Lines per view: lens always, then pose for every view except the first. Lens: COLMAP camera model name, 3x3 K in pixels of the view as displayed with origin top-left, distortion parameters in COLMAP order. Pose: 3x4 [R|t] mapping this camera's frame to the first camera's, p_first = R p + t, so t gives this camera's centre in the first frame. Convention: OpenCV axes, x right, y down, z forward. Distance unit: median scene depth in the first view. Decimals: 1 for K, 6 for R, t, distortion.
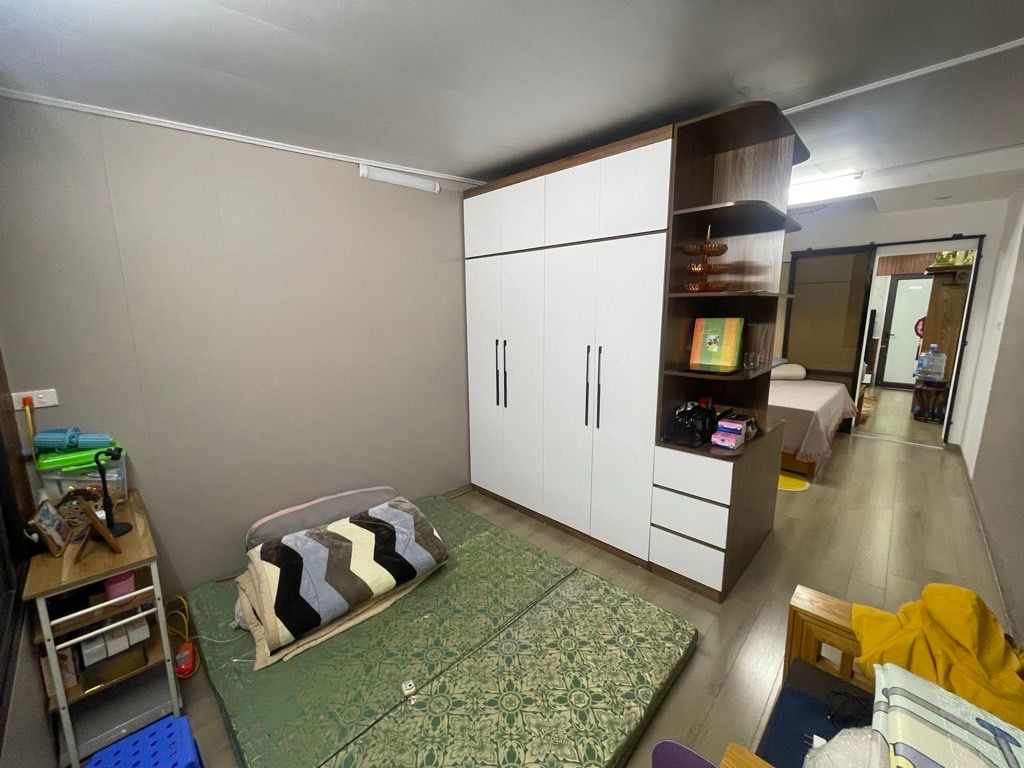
lens RADIAL K [[411.2, 0, 512.0], [0, 411.2, 384.0], [0, 0, 1]] dist [0.000587, -0.000210]
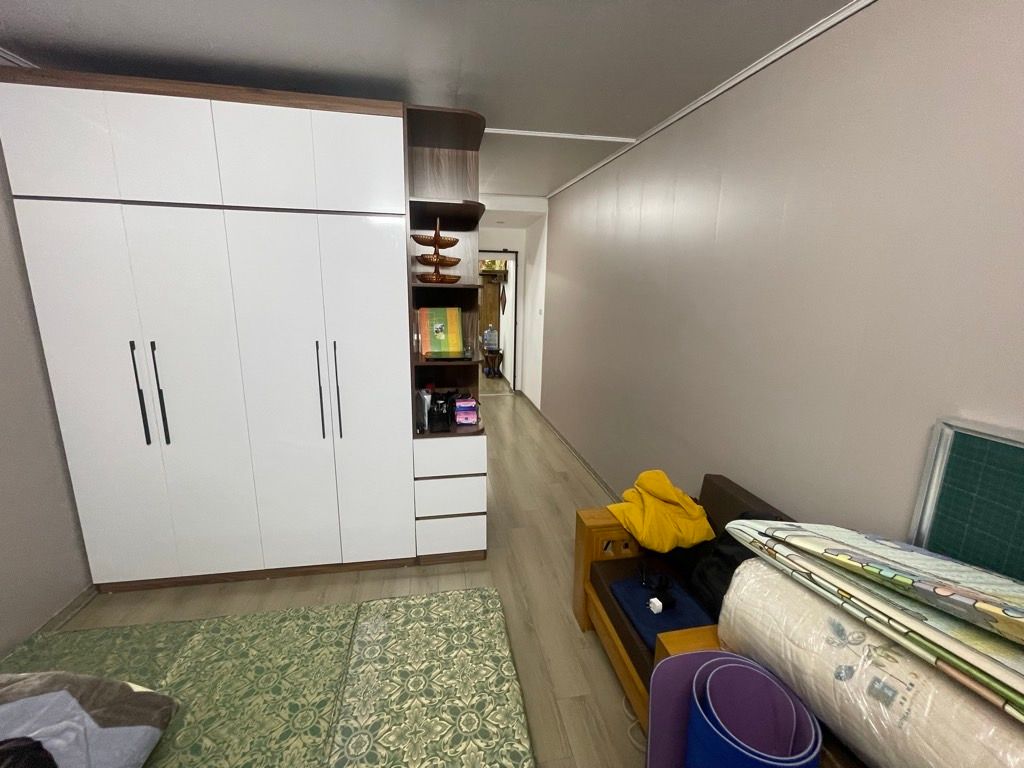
lens RADIAL K [[411.2, 0, 512.0], [0, 411.2, 384.0], [0, 0, 1]] dist [0.000587, -0.000210]
pose [[0.589933, -0.149537, 0.793485, -0.248727], [0.124010, 0.987822, 0.093964, -0.039194], [-0.797873, 0.042968, 0.601293, 0.206382]]
